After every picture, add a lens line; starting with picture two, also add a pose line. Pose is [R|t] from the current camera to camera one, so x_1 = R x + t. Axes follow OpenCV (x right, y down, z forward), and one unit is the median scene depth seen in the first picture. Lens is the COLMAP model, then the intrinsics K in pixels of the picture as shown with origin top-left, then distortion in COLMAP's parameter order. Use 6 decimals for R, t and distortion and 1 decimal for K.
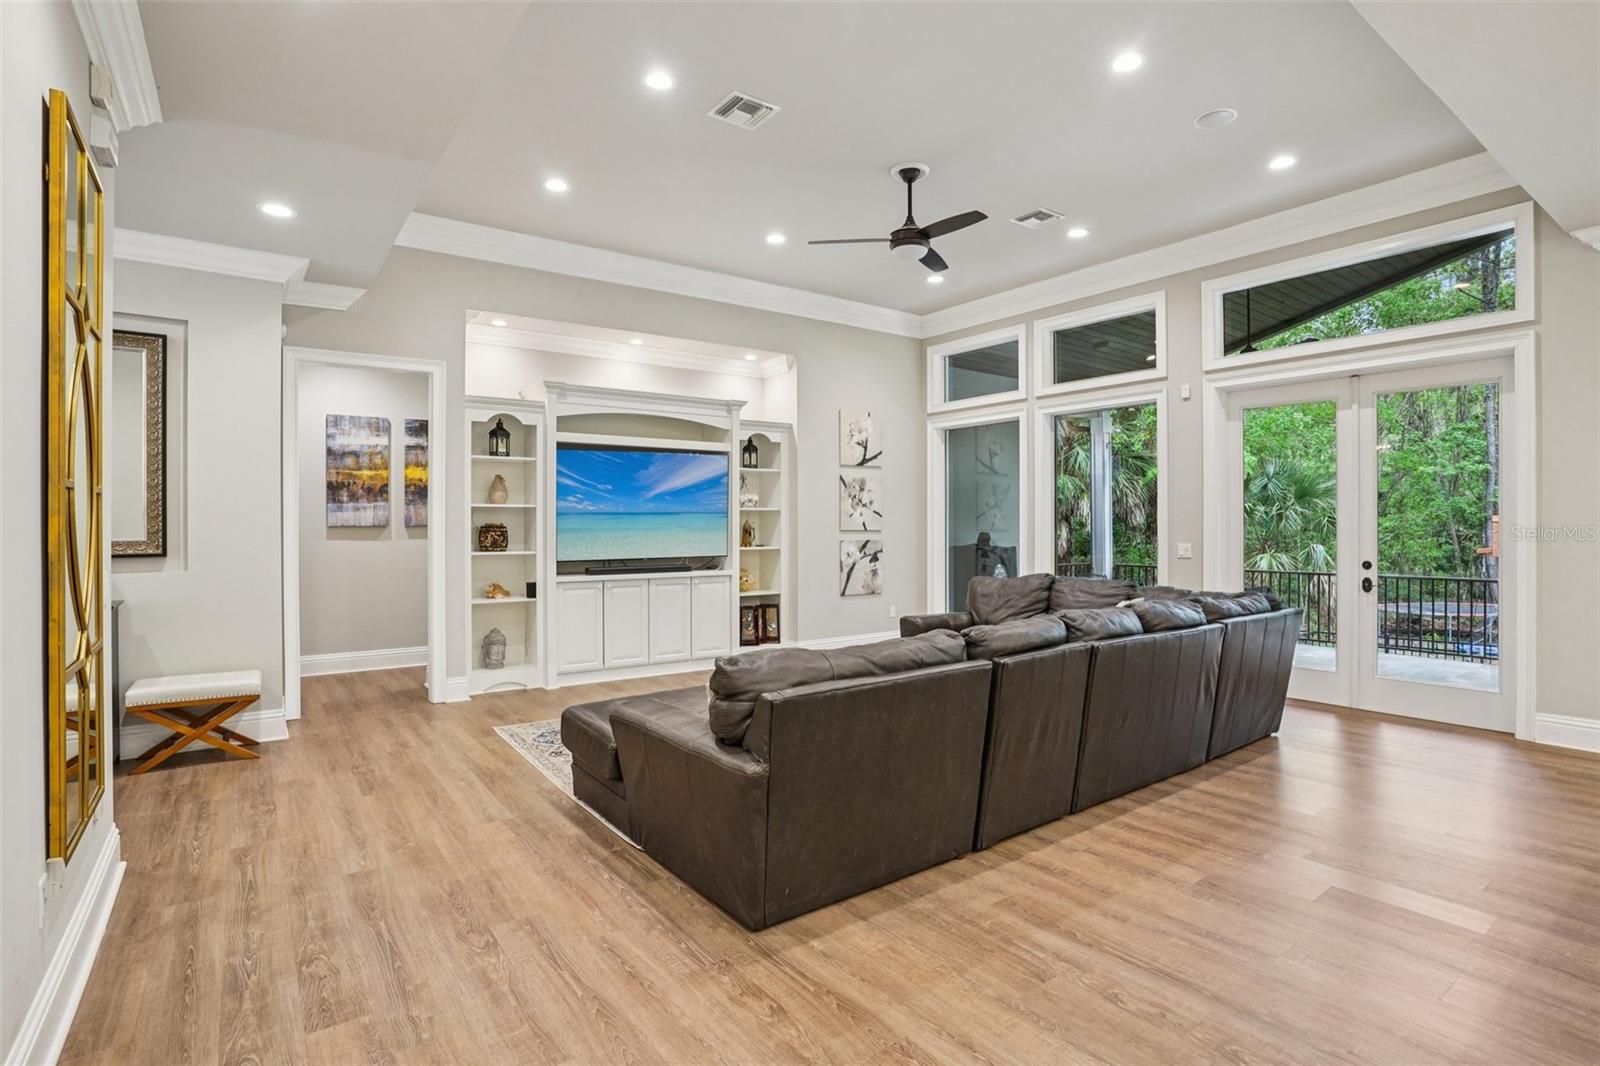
lens RADIAL K [[787.2, 0, 804.4], [0, 787.2, 529.5], [0, 0, 1]] dist [-0.050532, 0.000324]
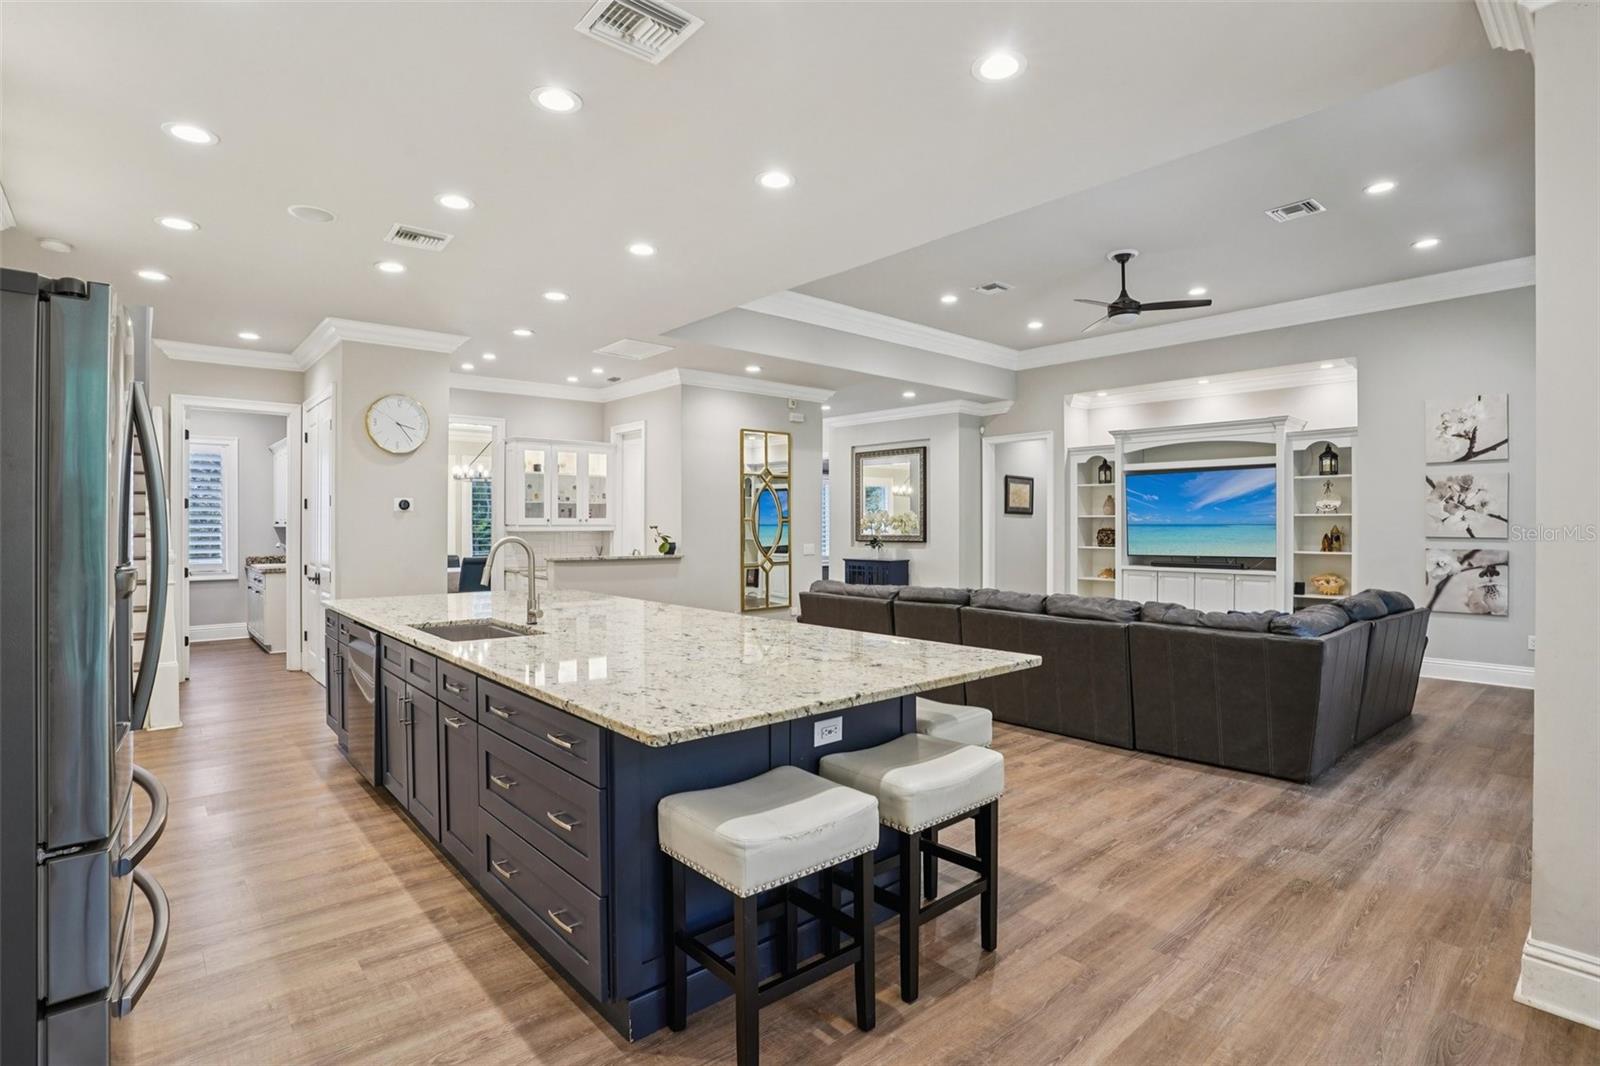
lens RADIAL K [[787.2, 0, 804.4], [0, 787.2, 529.5], [0, 0, 1]] dist [-0.050532, 0.000324]
pose [[0.103982, 0.008059, -0.994547, 0.832196], [-0.003773, 0.999963, 0.007708, -0.011476], [0.994572, 0.002951, 0.104009, 0.216054]]
